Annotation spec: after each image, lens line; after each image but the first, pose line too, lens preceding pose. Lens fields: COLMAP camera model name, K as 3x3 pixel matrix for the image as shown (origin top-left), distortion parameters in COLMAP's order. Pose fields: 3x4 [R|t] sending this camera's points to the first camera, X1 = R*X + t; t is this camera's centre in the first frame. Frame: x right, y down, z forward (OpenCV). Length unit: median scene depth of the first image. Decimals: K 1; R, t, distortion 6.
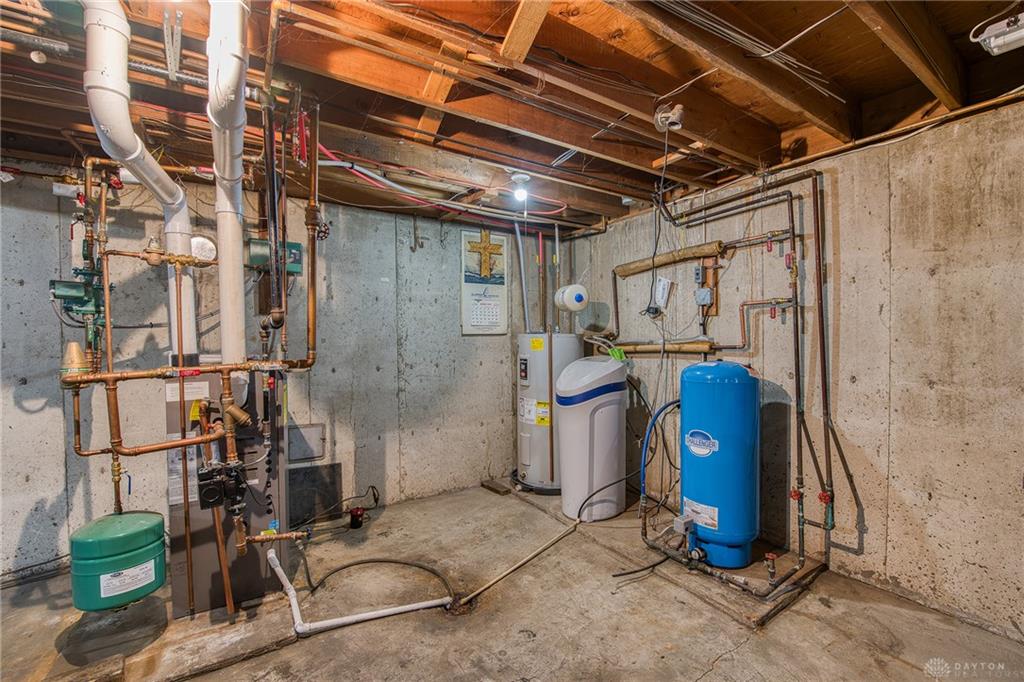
lens RADIAL K [[437.6, 0, 512.0], [0, 437.6, 341.0], [0, 0, 1]] dist [0.000097, -0.000007]
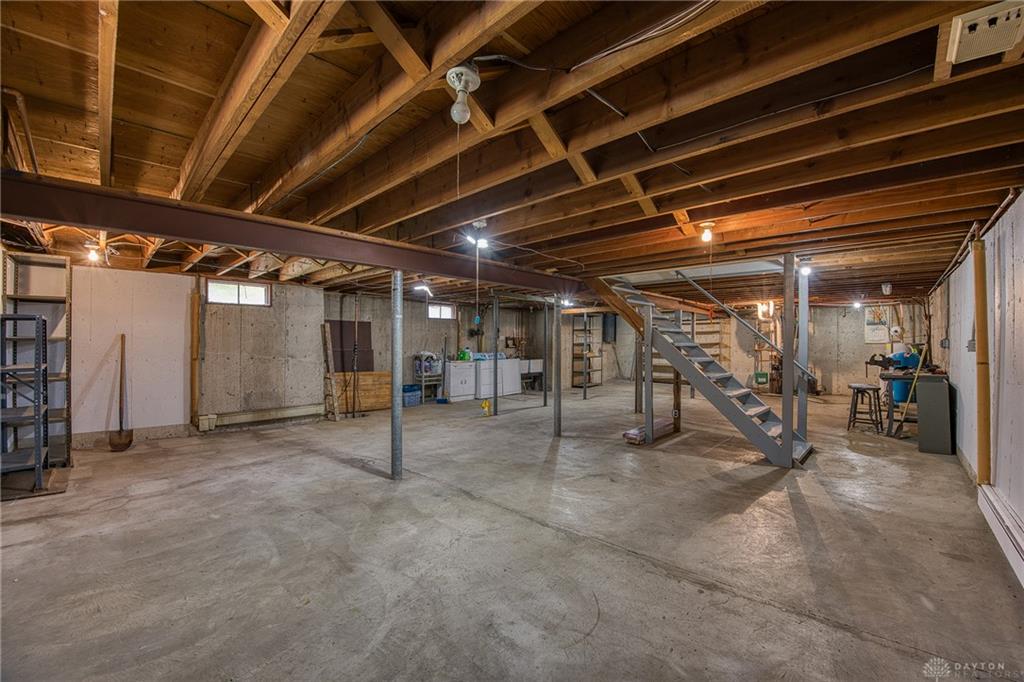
lens RADIAL K [[404.6, 0, 512.0], [0, 404.6, 341.0], [0, 0, 1]] dist [-0.023807, -0.000219]
pose [[0.228216, 0.001969, -0.973609, 2.142111], [-0.014154, 0.999899, -0.001295, 0.006251], [0.973508, 0.014076, 0.228221, -2.104983]]
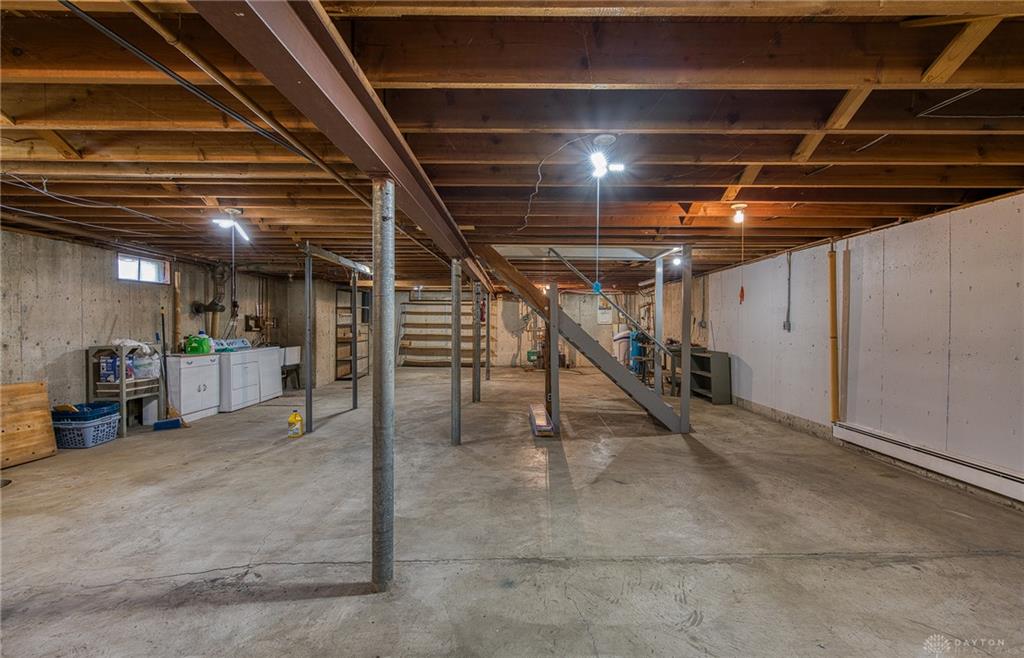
lens RADIAL K [[427.7, 0, 512.0], [0, 427.7, 329.0], [0, 0, 1]] dist [0.008007, -0.000051]
pose [[0.837743, 0.012196, -0.545928, 1.372388], [-0.011576, 0.999923, 0.004574, 0.019351], [0.545942, 0.002488, 0.837820, -2.636747]]
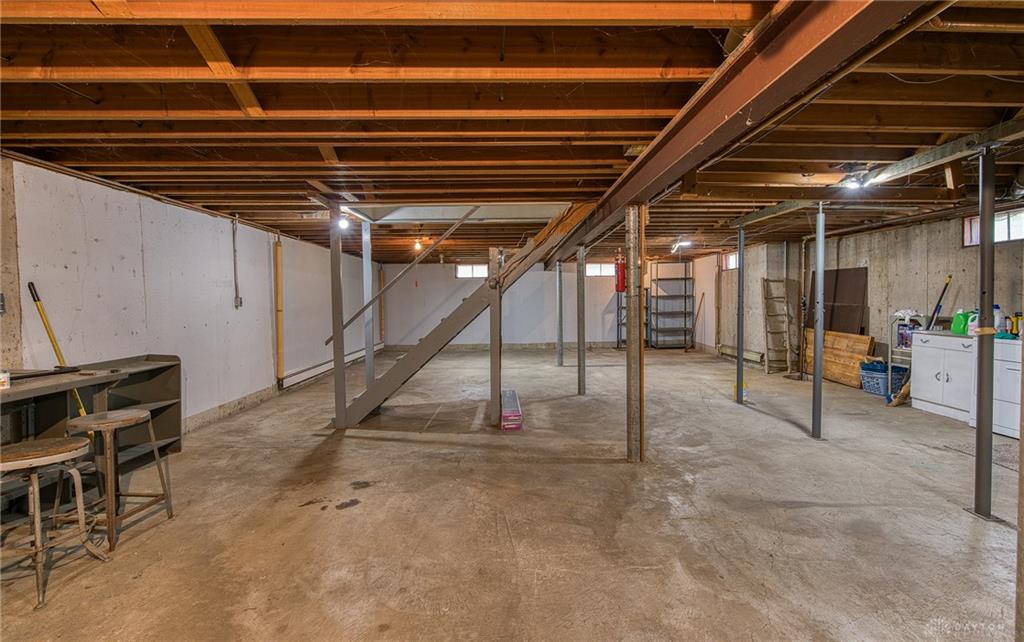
lens RADIAL K [[532.5, 0, 512.0], [0, 532.5, 321.0], [0, 0, 1]] dist [0.000243, 0.000011]
pose [[-0.847382, -0.009138, 0.530906, -0.639346], [0.018866, 0.998702, 0.047303, -0.004218], [-0.530649, 0.050100, -0.846110, 0.725618]]
